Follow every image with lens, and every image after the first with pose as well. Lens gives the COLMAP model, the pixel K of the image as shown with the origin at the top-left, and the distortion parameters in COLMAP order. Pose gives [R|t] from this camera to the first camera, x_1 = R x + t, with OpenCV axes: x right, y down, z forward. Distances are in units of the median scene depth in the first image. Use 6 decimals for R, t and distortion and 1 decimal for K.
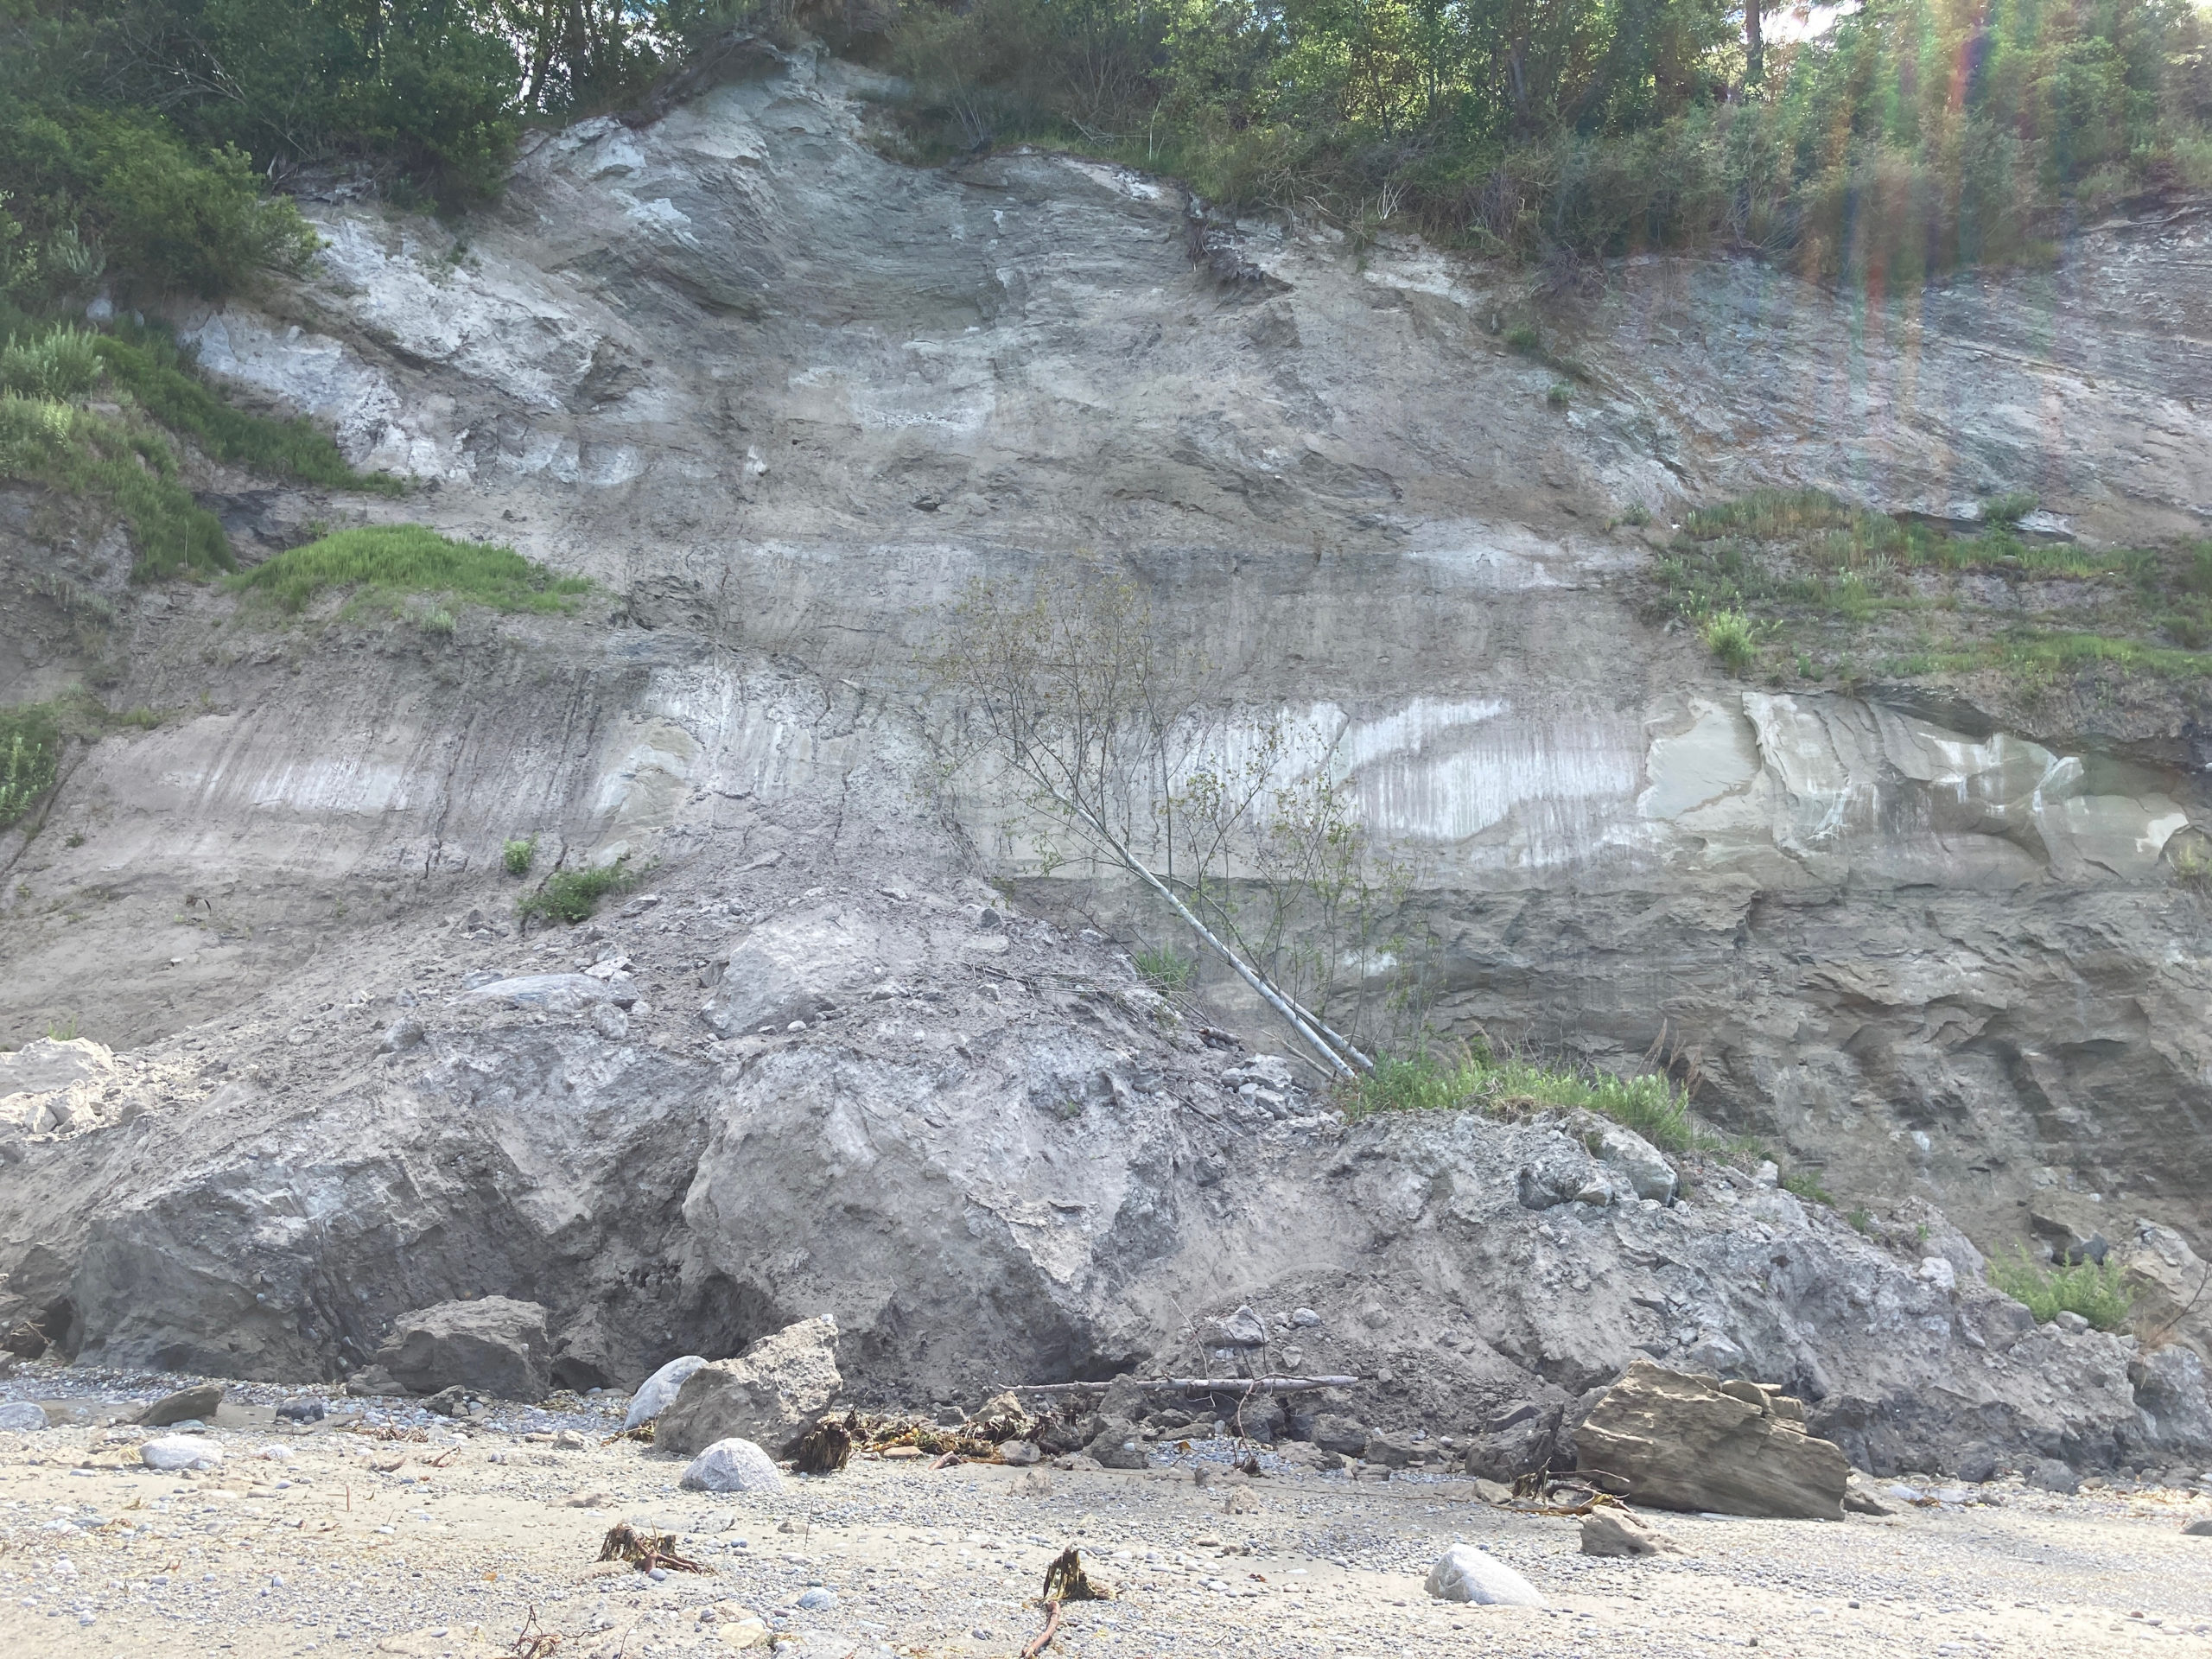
lens RADIAL K [[1811.1, 0, 1111.7], [0, 1811.1, 818.5], [0, 0, 1]] dist [0.027767, -0.023561]
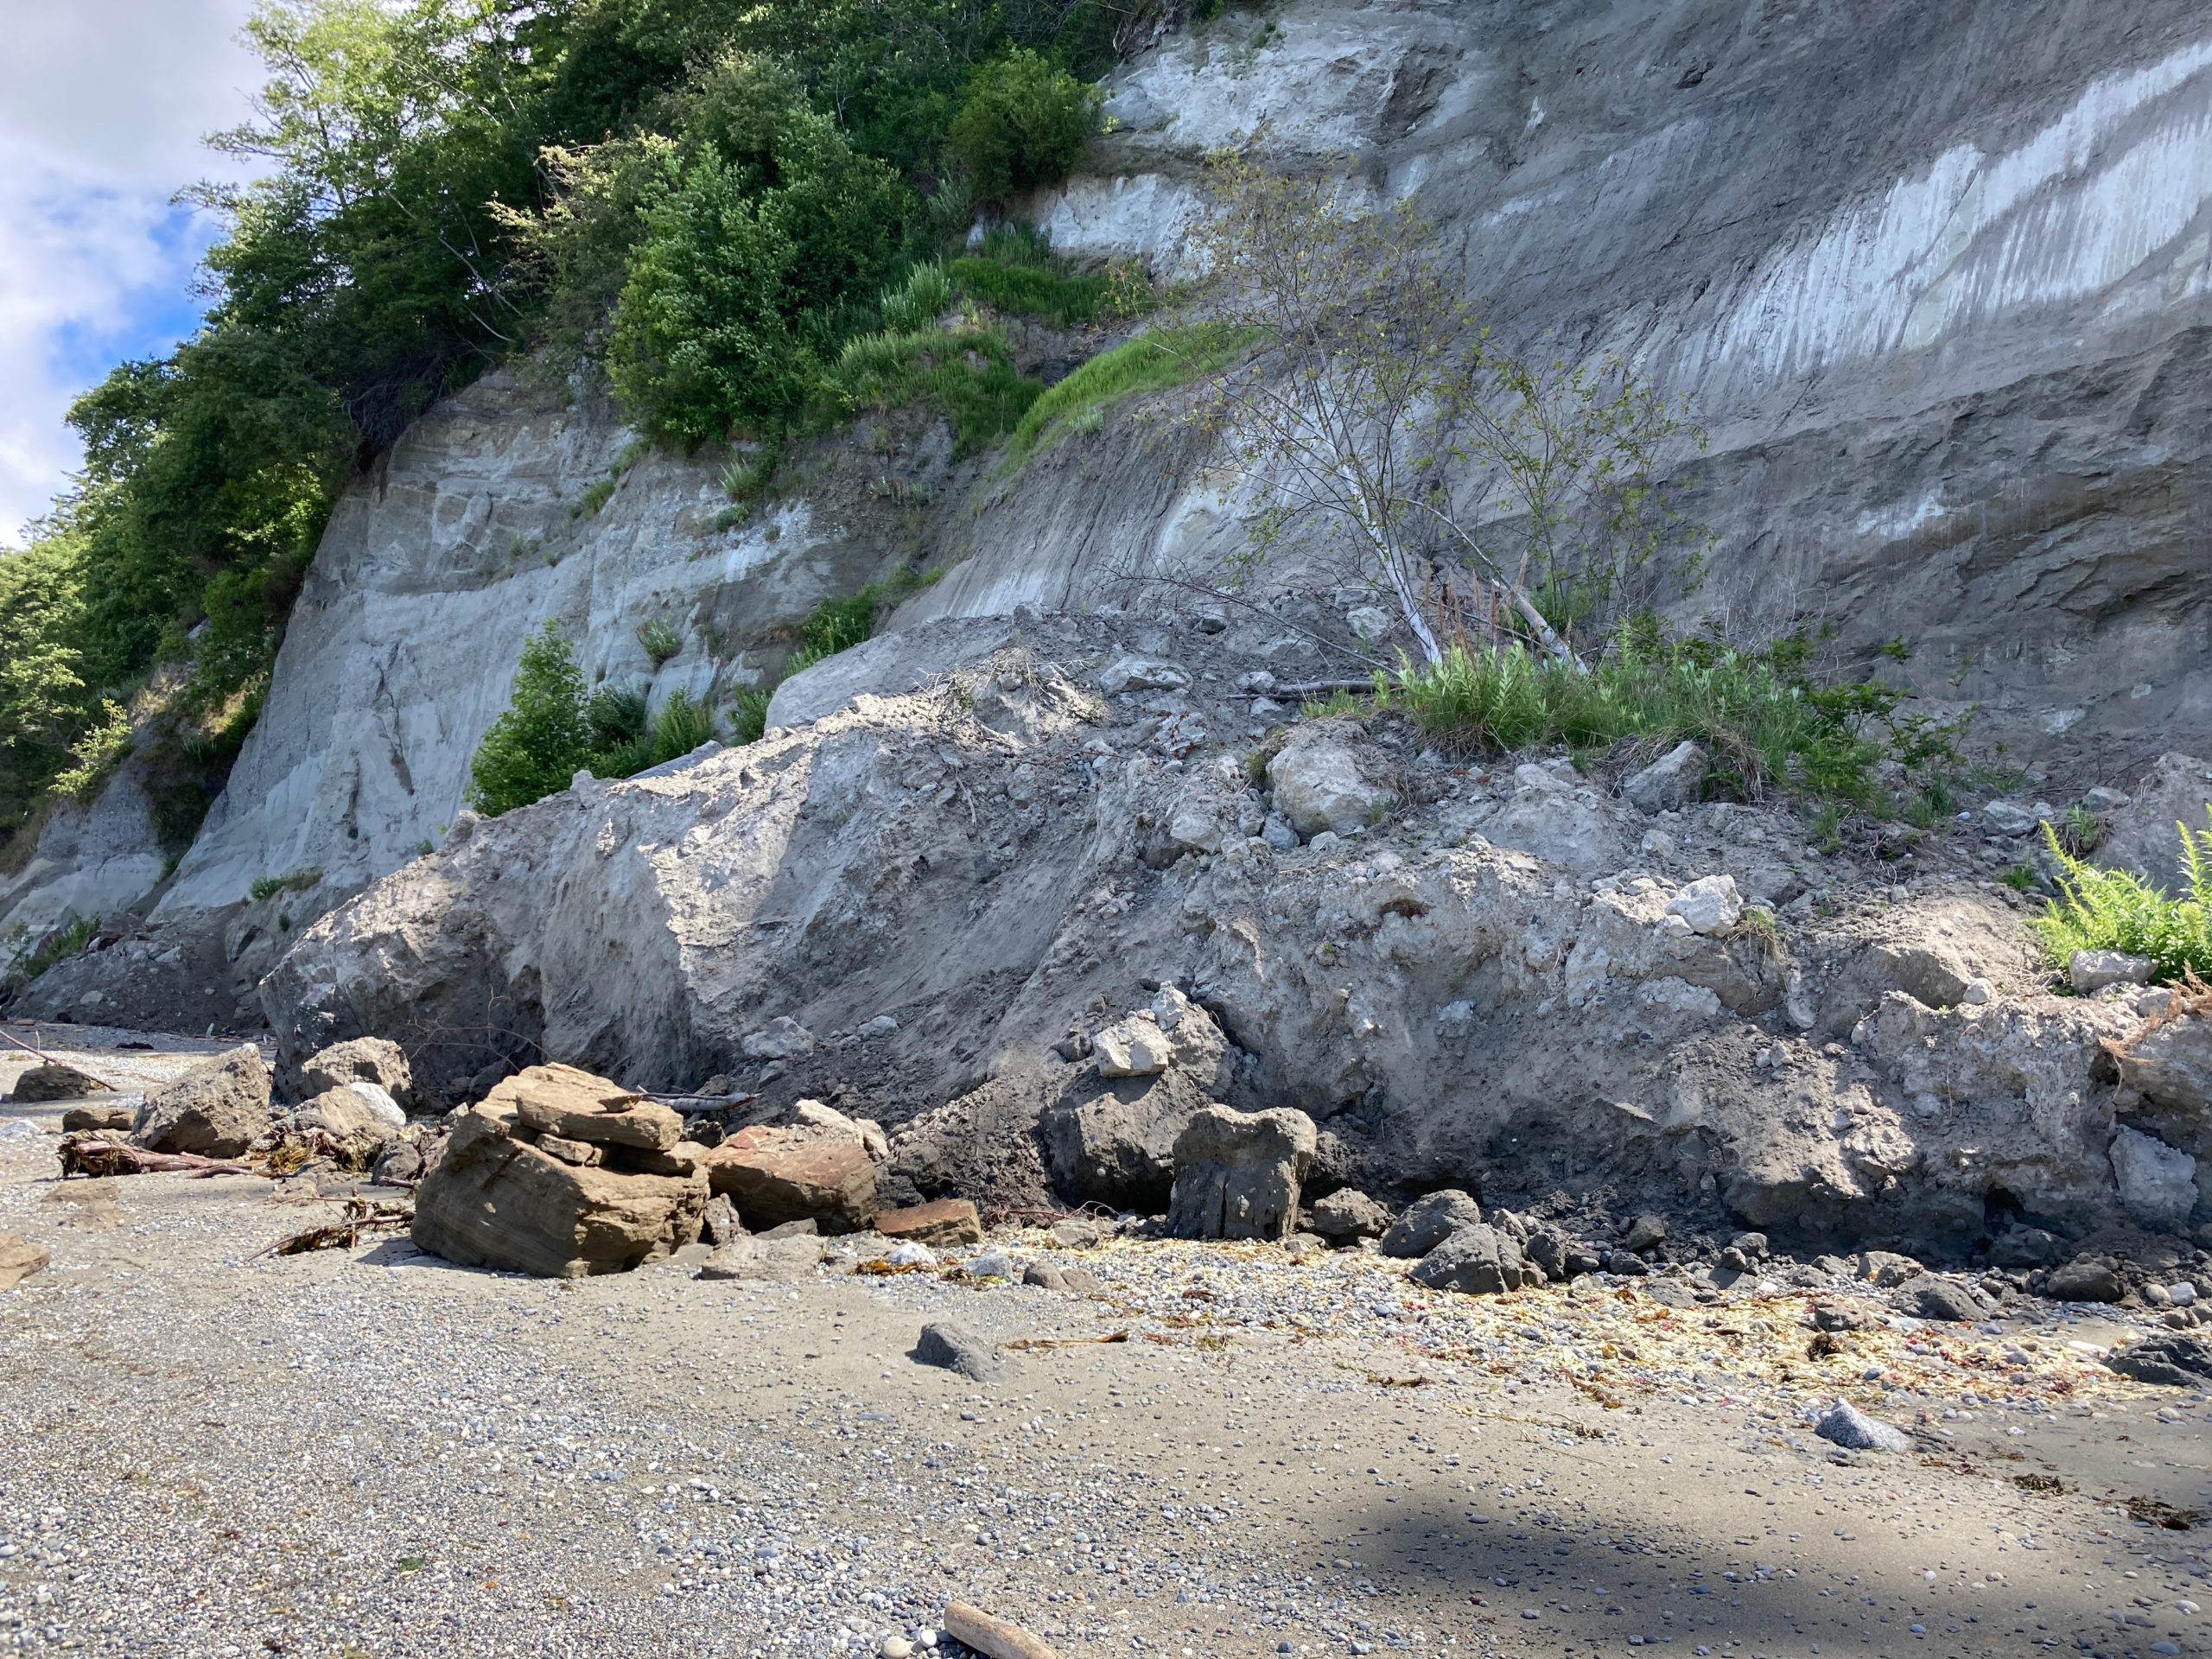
lens RADIAL K [[1811.1, 0, 1118.1], [0, 1811.1, 808.7], [0, 0, 1]] dist [0.027767, -0.023561]
pose [[0.632470, -0.131332, -0.763370, 0.404308], [0.228521, 0.973293, 0.021888, 0.089016], [0.740108, -0.188290, 0.645591, 0.272139]]
